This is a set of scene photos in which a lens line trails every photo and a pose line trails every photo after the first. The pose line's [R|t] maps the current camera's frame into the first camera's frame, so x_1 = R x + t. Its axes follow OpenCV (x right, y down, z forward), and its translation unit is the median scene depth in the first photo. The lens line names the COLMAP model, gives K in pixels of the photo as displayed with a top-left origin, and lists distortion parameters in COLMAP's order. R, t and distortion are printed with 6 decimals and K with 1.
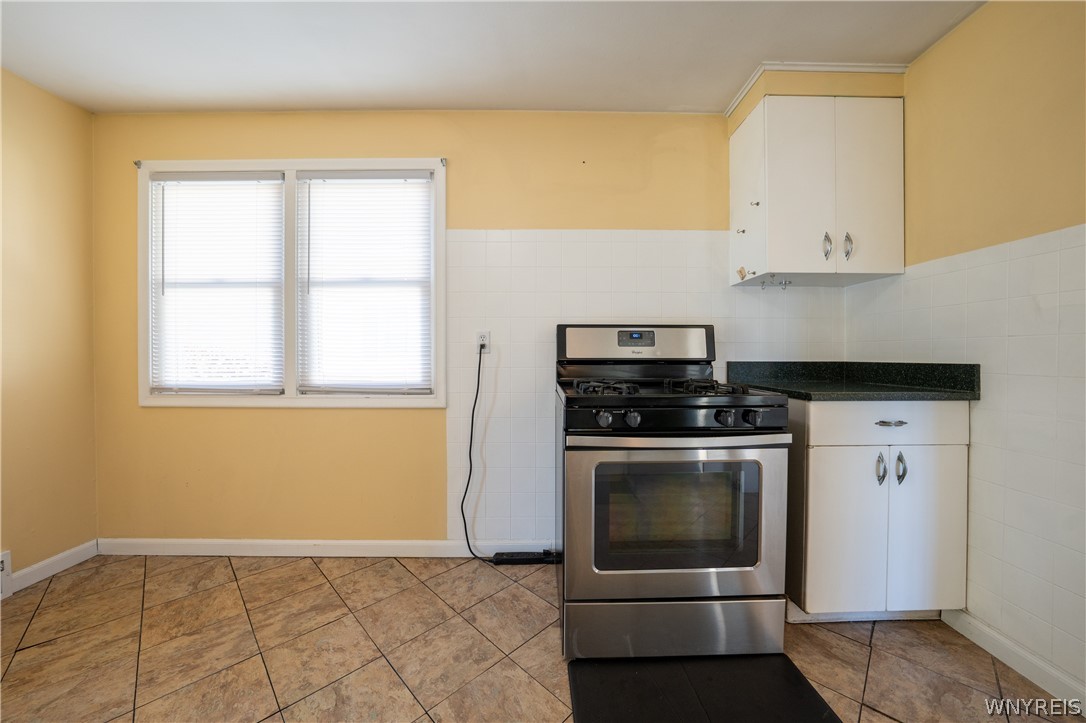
lens RADIAL K [[386.4, 0, 547.0], [0, 386.4, 362.5], [0, 0, 1]] dist [-0.031436, 0.006673]
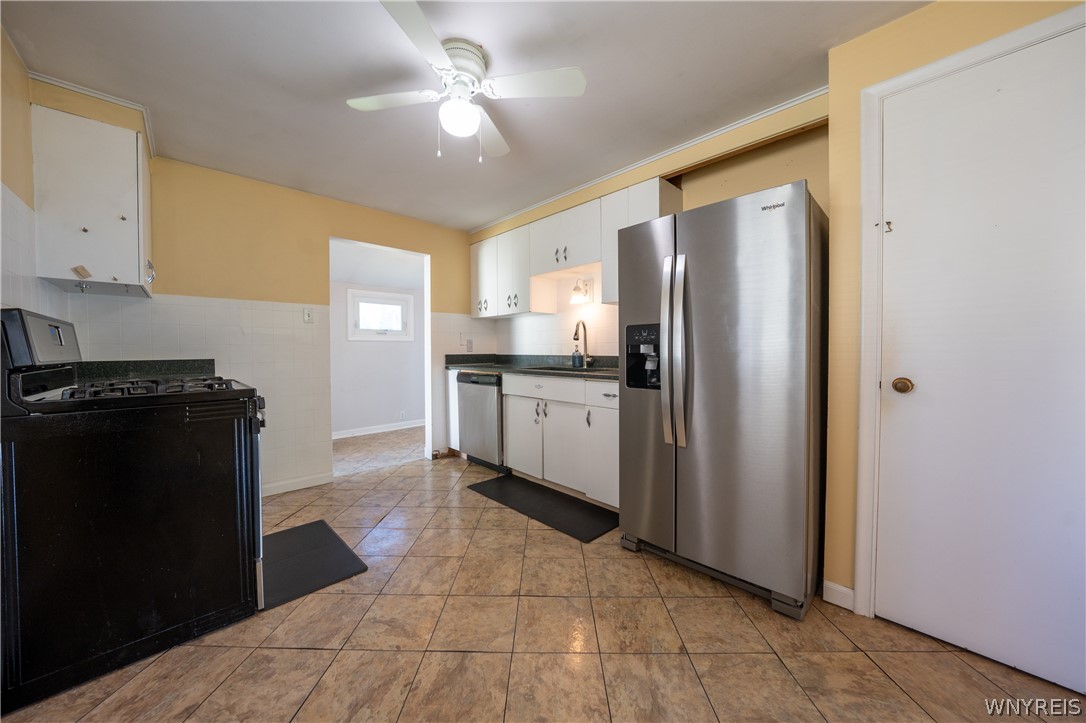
lens RADIAL K [[365.9, 0, 536.8], [0, 365.9, 358.6], [0, 0, 1]] dist [-0.029277, 0.004951]
pose [[-0.677691, -0.011518, 0.735256, -0.974957], [0.015510, 0.999431, 0.029952, -0.020245], [-0.735183, 0.031702, -0.677127, 0.793368]]
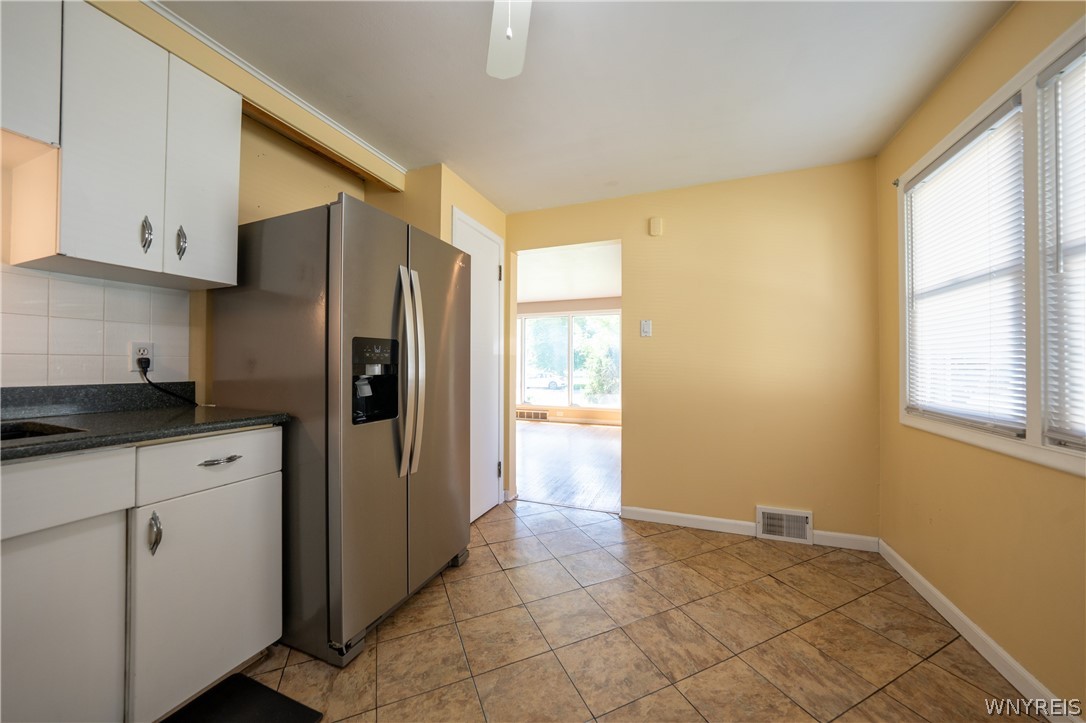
lens RADIAL K [[376.2, 0, 543.1], [0, 376.2, 360.2], [0, 0, 1]] dist [-0.030440, 0.005882]
pose [[-0.389330, -0.008373, -0.921060, 0.188794], [-0.014403, 0.999892, -0.003002, -0.036181], [0.920986, 0.012097, -0.389409, 0.526667]]
